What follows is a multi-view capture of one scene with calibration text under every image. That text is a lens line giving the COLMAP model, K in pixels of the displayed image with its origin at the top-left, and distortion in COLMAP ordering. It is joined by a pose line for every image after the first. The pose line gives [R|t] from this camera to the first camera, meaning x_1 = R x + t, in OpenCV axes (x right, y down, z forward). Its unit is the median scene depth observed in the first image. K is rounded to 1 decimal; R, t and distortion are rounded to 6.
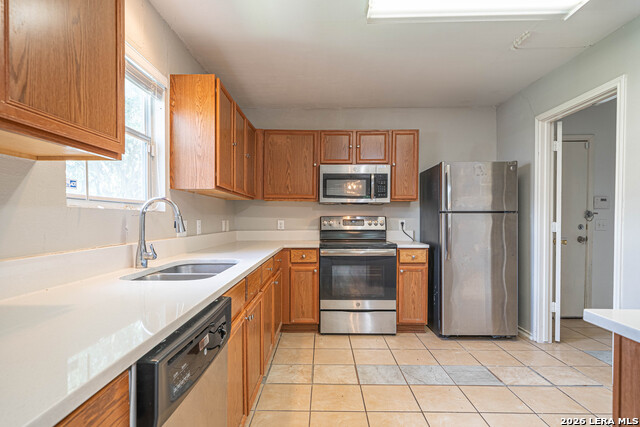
lens RADIAL K [[348.8, 0, 320.1], [0, 348.8, 217.0], [0, 0, 1]] dist [0.008781, 0.000558]
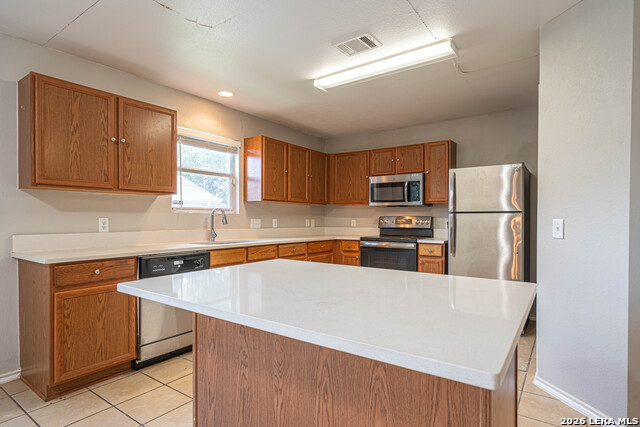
lens RADIAL K [[348.8, 0, 320.9], [0, 348.8, 216.5], [0, 0, 1]] dist [0.008781, 0.000558]
pose [[0.822170, -0.001513, -0.569241, 0.592744], [-0.000756, 0.999993, -0.003749, 0.003078], [0.569242, 0.003512, 0.822162, -0.168597]]
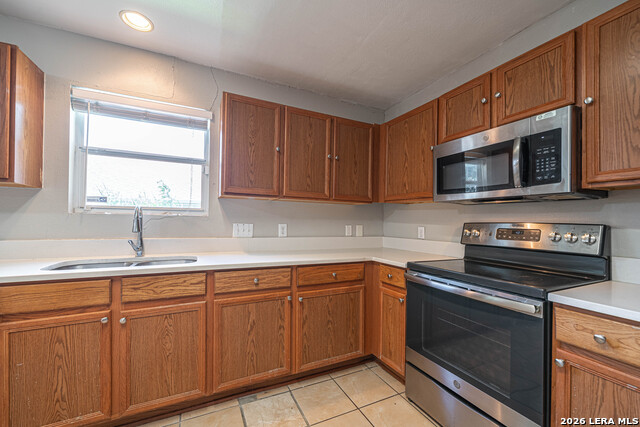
lens RADIAL K [[258.0, 0, 315.6], [0, 258.0, 217.0], [0, 0, 1]] dist [0.000948, -0.000208]
pose [[0.434180, -0.007292, -0.900797, 0.352572], [-0.012164, 0.999829, -0.013956, -0.002516], [0.900744, 0.017017, 0.434017, 0.577883]]
